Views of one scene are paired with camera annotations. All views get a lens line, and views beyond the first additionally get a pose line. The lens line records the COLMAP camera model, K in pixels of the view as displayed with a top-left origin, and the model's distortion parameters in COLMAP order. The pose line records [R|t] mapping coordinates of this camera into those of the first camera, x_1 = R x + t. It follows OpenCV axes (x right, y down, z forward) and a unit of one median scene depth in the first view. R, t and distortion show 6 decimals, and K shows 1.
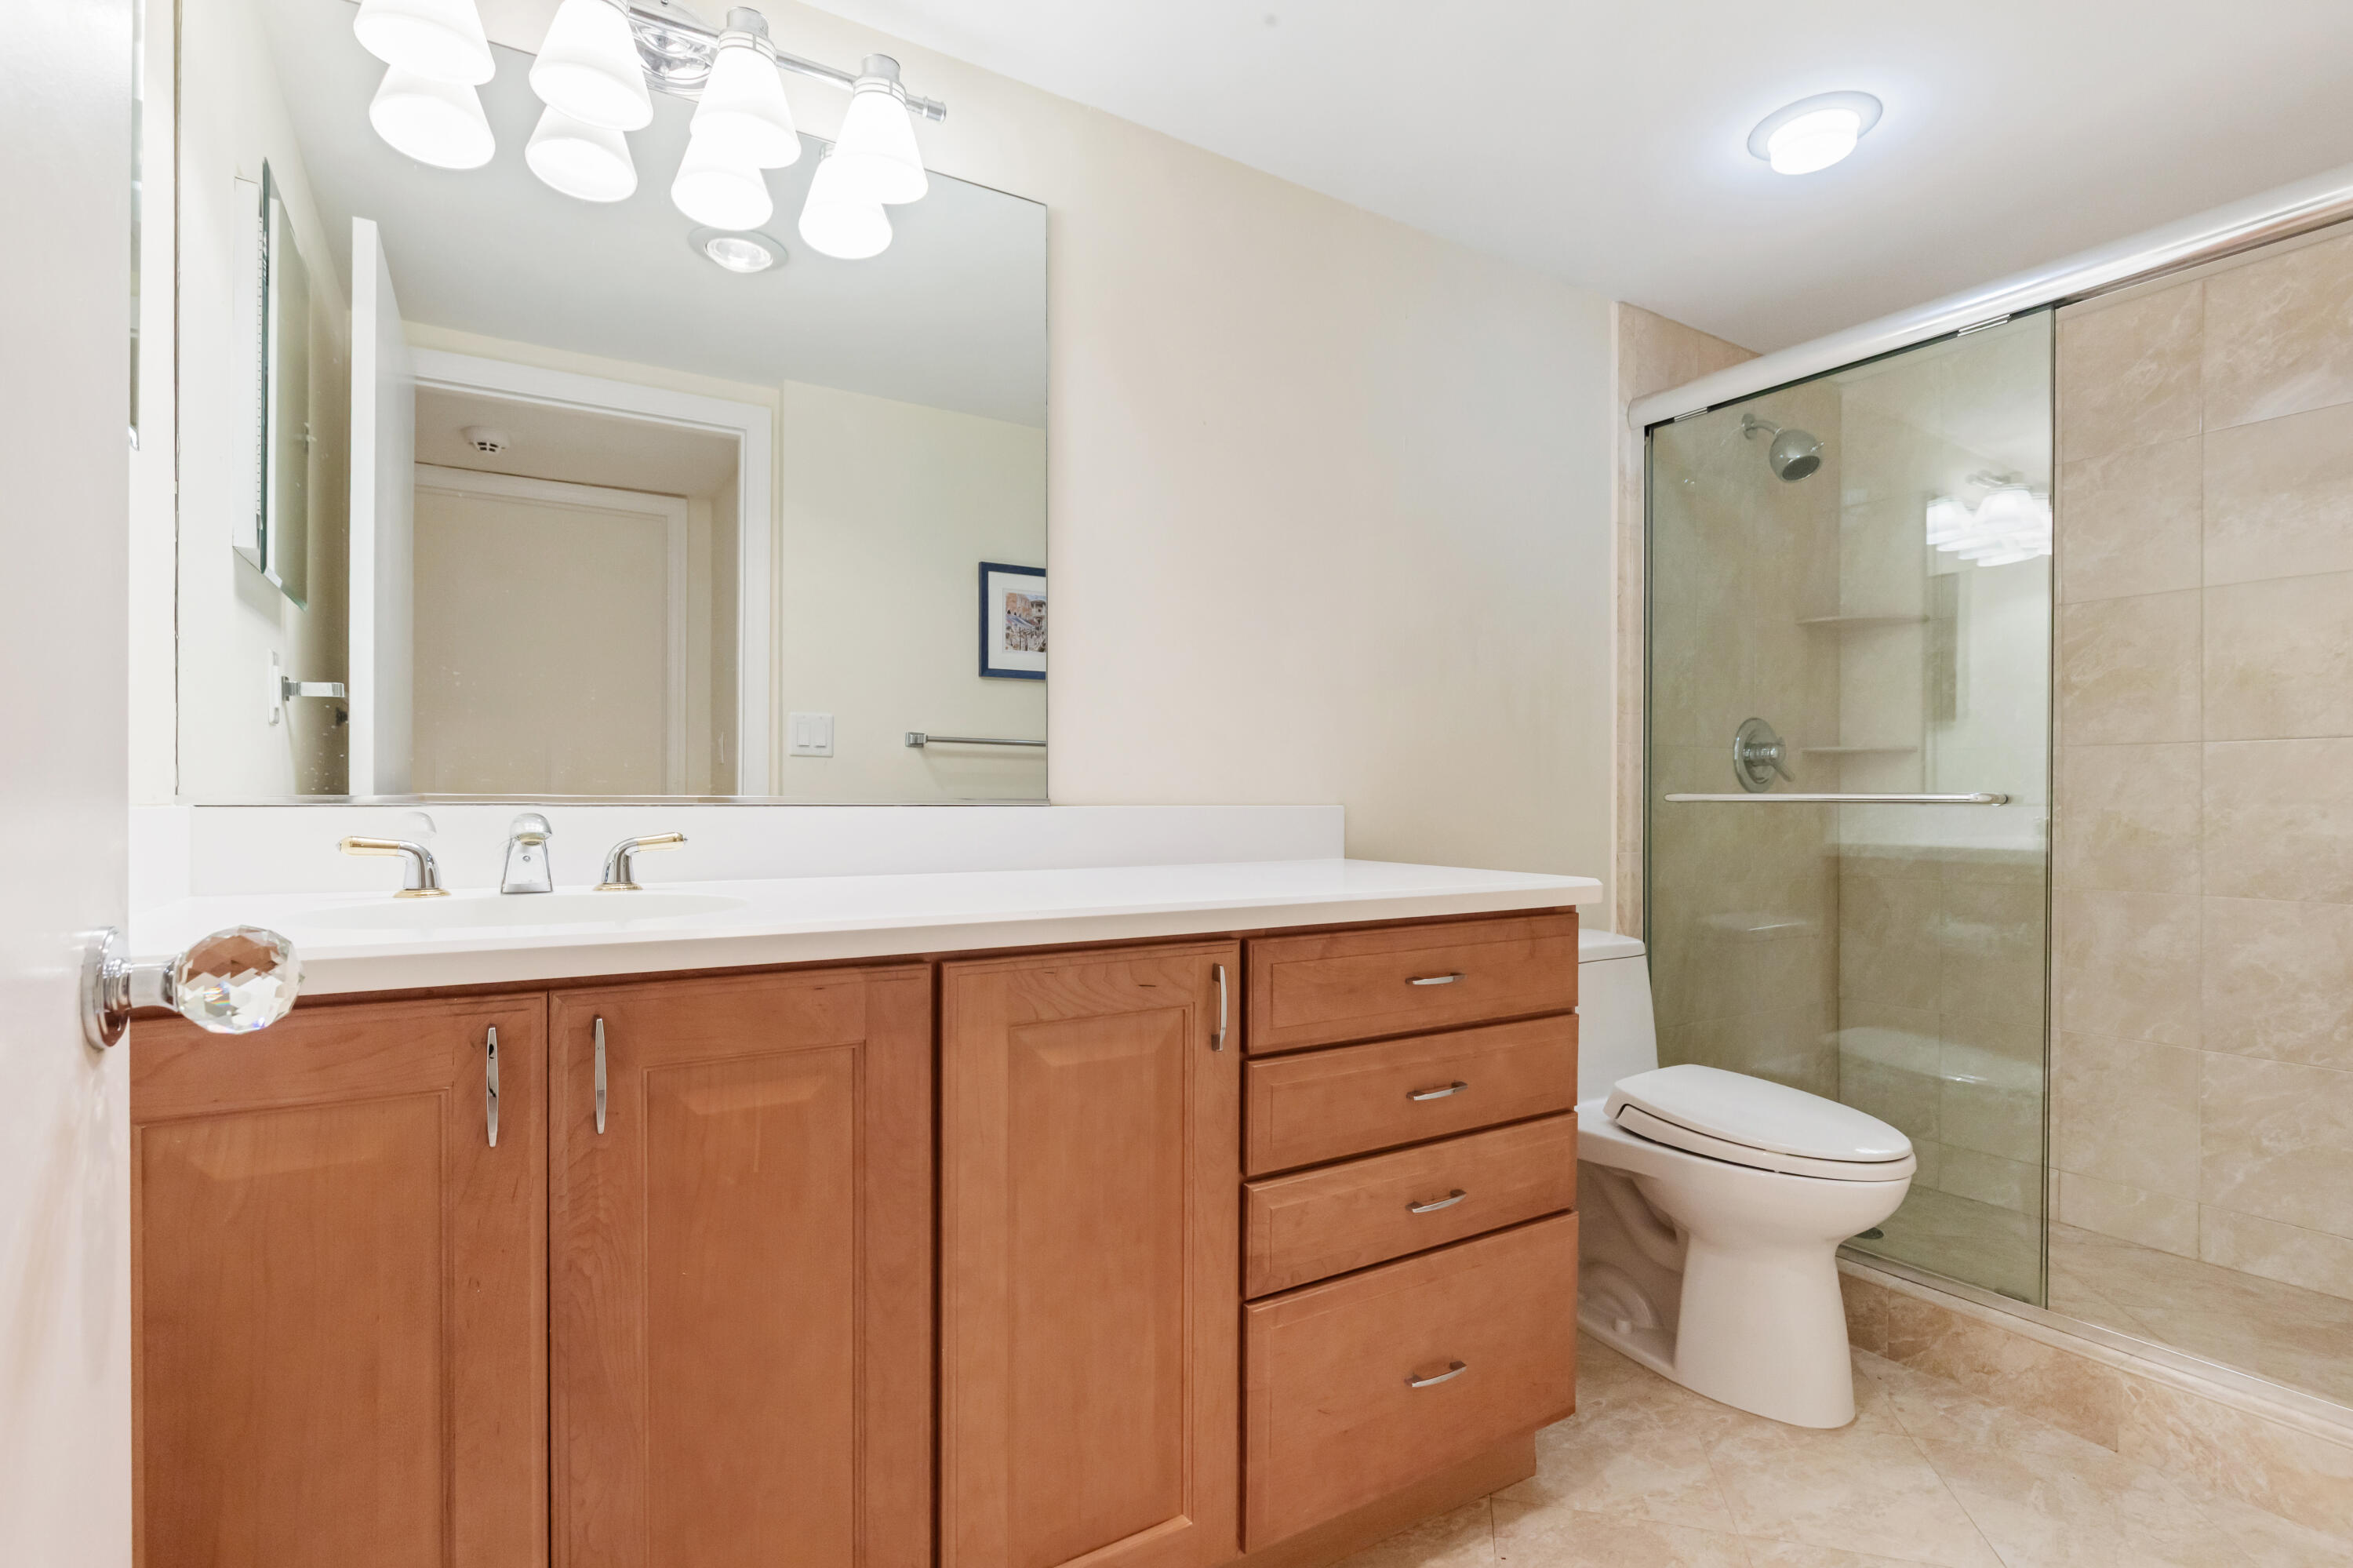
lens RADIAL K [[1128.0, 0, 1166.2], [0, 1128.0, 792.9], [0, 0, 1]] dist [0.004383, -0.001507]
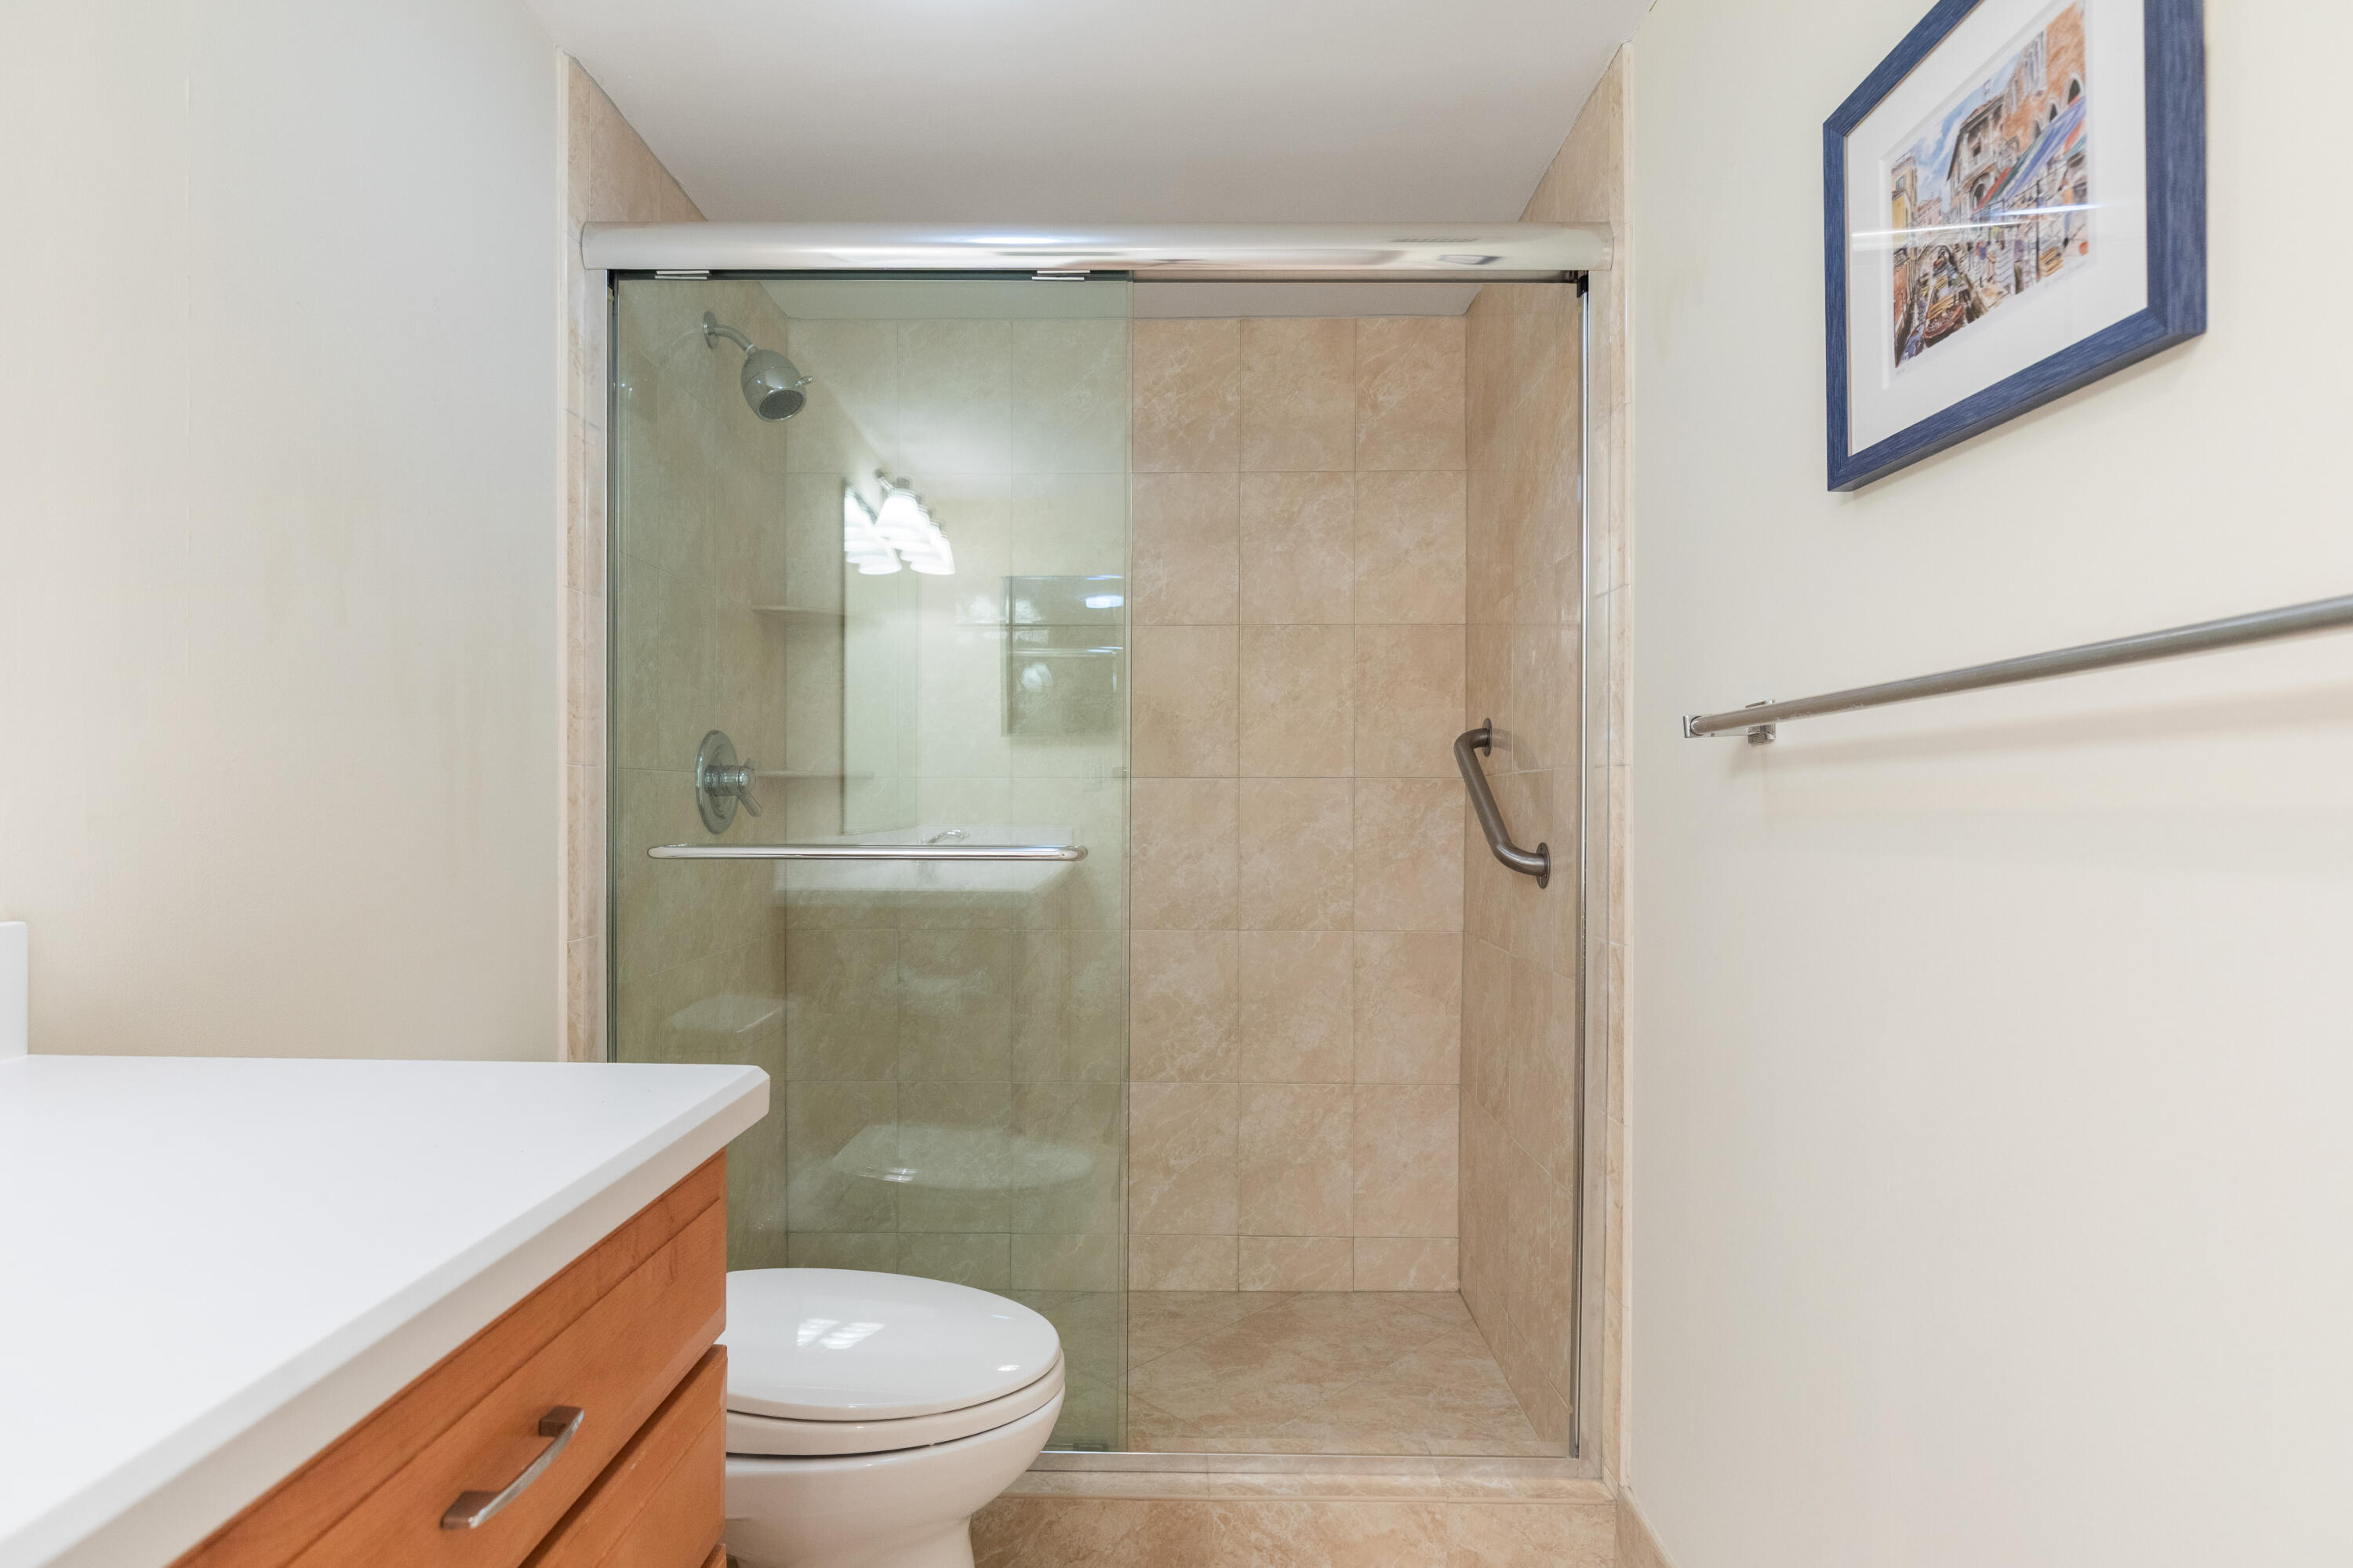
lens RADIAL K [[1230.6, 0, 1160.5], [0, 1230.6, 806.5], [0, 0, 1]] dist [-0.002125, -0.002656]
pose [[0.553857, -0.005036, 0.832597, 0.015739], [-0.005486, 0.999938, 0.009697, -0.029353], [-0.832594, -0.009938, 0.553795, 0.350293]]
